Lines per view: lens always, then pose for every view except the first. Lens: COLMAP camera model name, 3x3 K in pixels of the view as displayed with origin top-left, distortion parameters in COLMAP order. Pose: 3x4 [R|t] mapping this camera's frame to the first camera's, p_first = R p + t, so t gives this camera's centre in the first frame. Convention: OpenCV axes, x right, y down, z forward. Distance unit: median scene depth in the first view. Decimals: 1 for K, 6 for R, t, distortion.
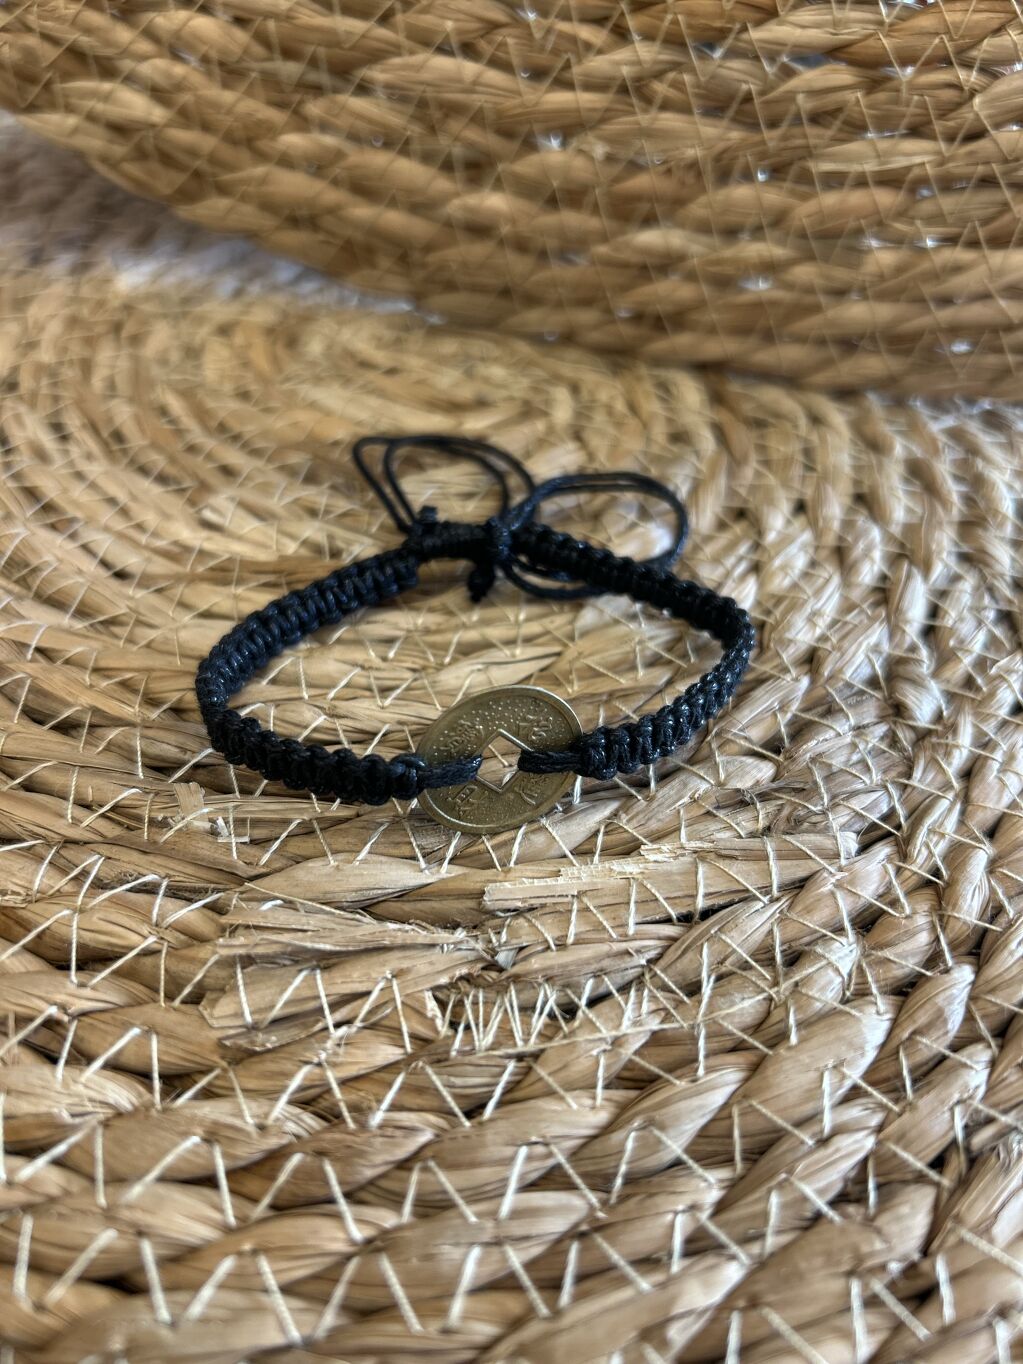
lens RADIAL K [[1103.9, 0, 521.0], [0, 1103.9, 693.4], [0, 0, 1]] dist [-0.064811, 0.024179]
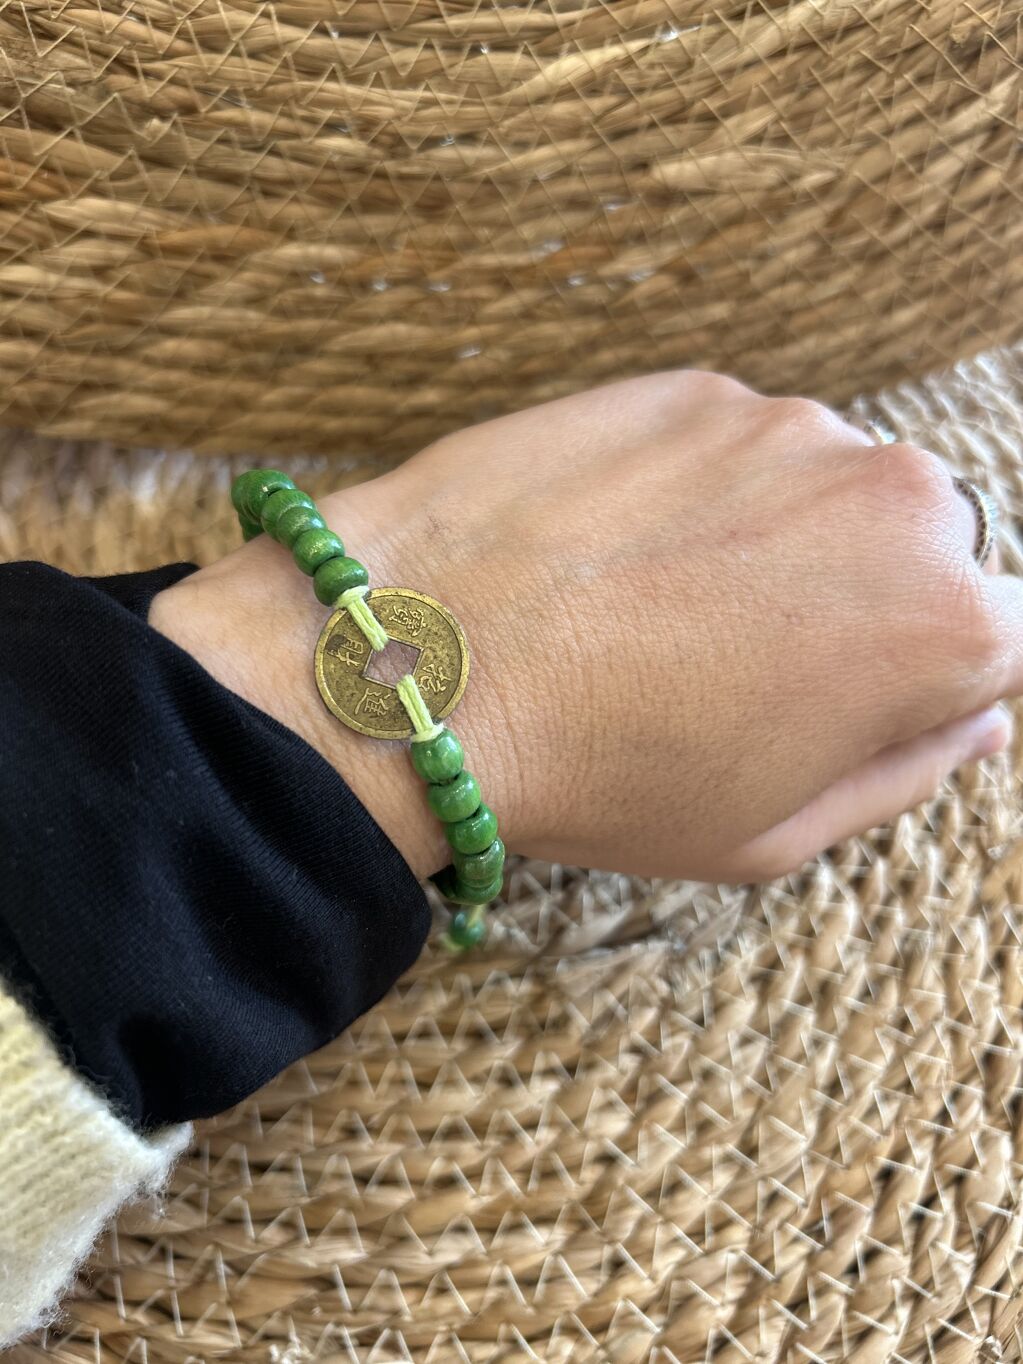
lens RADIAL K [[1103.9, 0, 511.5], [0, 1103.9, 673.2], [0, 0, 1]] dist [-0.064811, 0.024179]
pose [[0.929033, -0.343070, 0.138568, -0.277064], [0.283470, 0.900657, 0.329334, -0.650293], [-0.237787, -0.266682, 0.933990, -0.459705]]
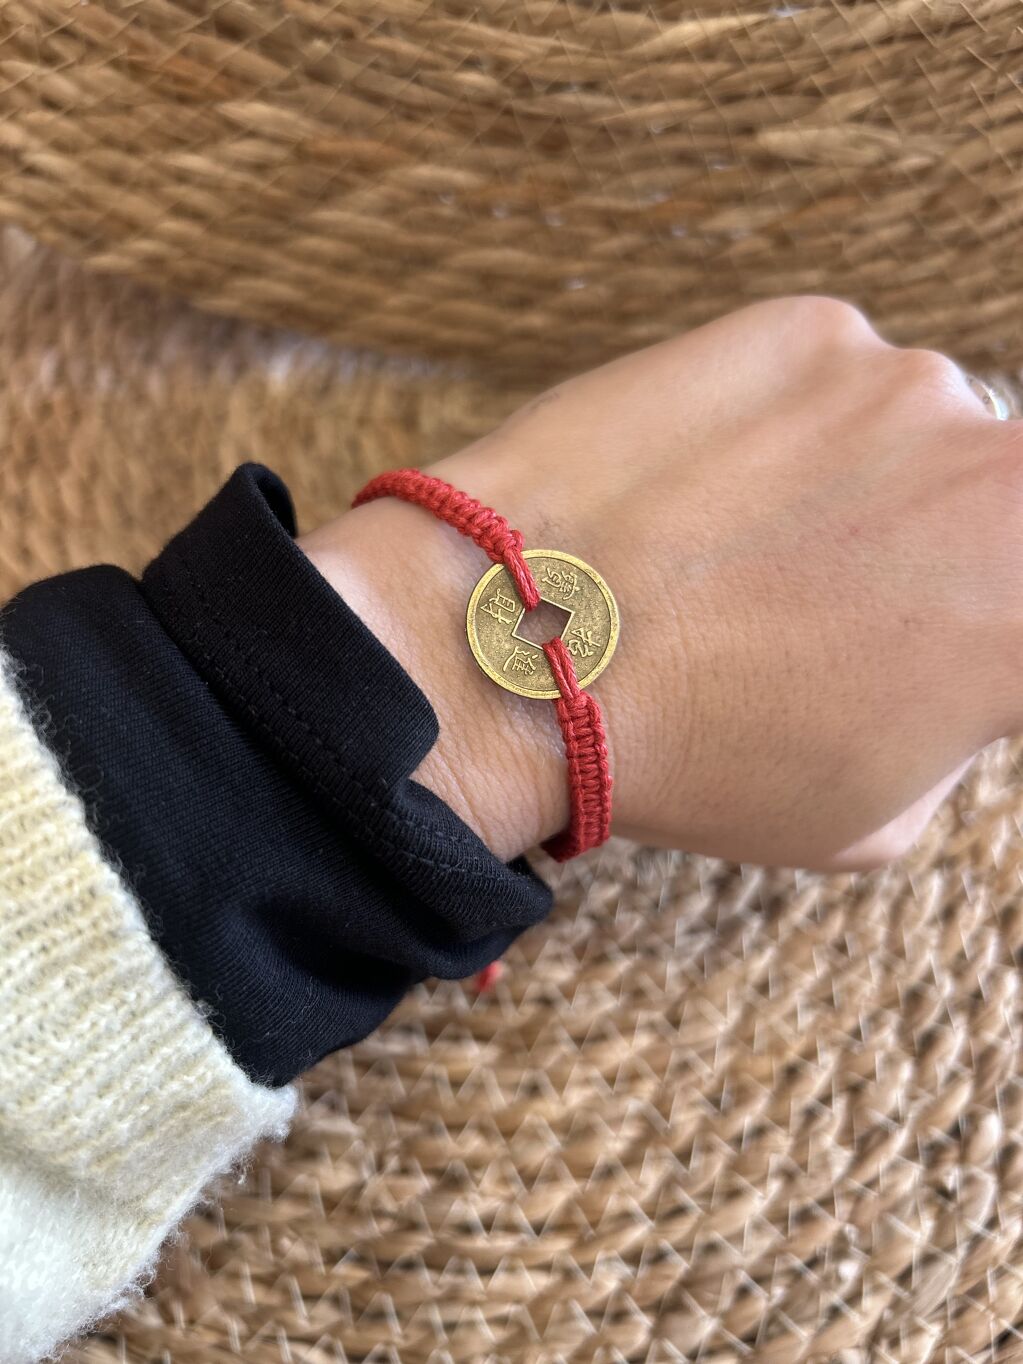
lens RADIAL K [[1103.9, 0, 505.4], [0, 1103.9, 684.6], [0, 0, 1]] dist [-0.064811, 0.024179]
pose [[0.984641, -0.174456, -0.006822, -0.165668], [0.166295, 0.925246, 0.340977, -0.588673], [-0.053174, -0.336874, 0.940047, -0.675287]]
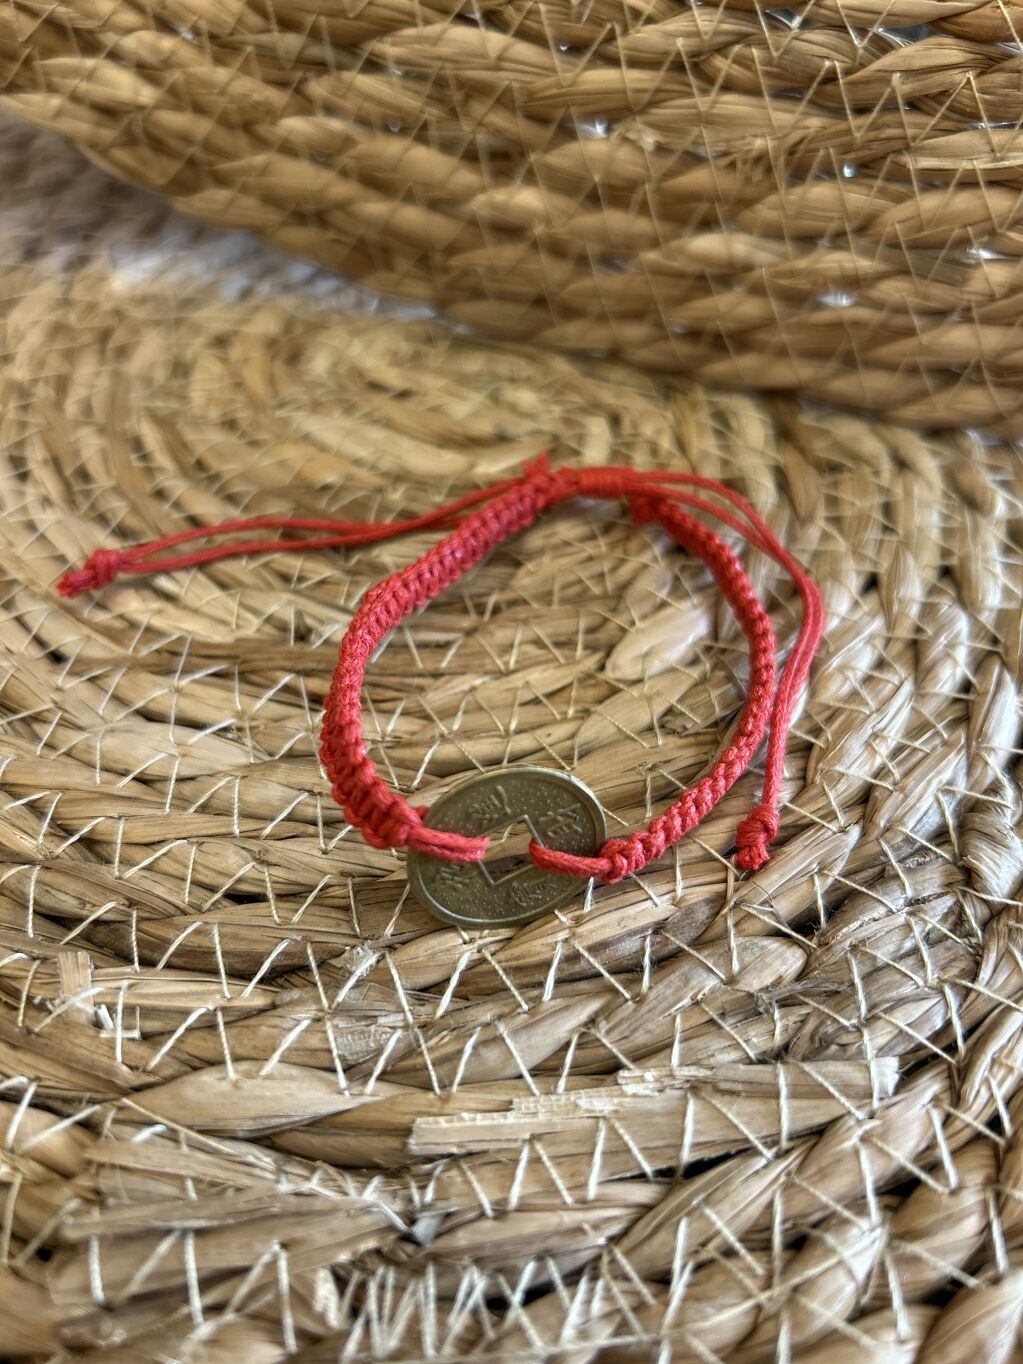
lens RADIAL K [[1103.9, 0, 519.9], [0, 1103.9, 690.6], [0, 0, 1]] dist [-0.064811, 0.024179]
pose [[0.995152, 0.042638, -0.088624, 0.072069], [-0.038372, 0.998047, 0.049287, -0.127902], [0.090553, -0.045647, 0.994845, 0.160895]]
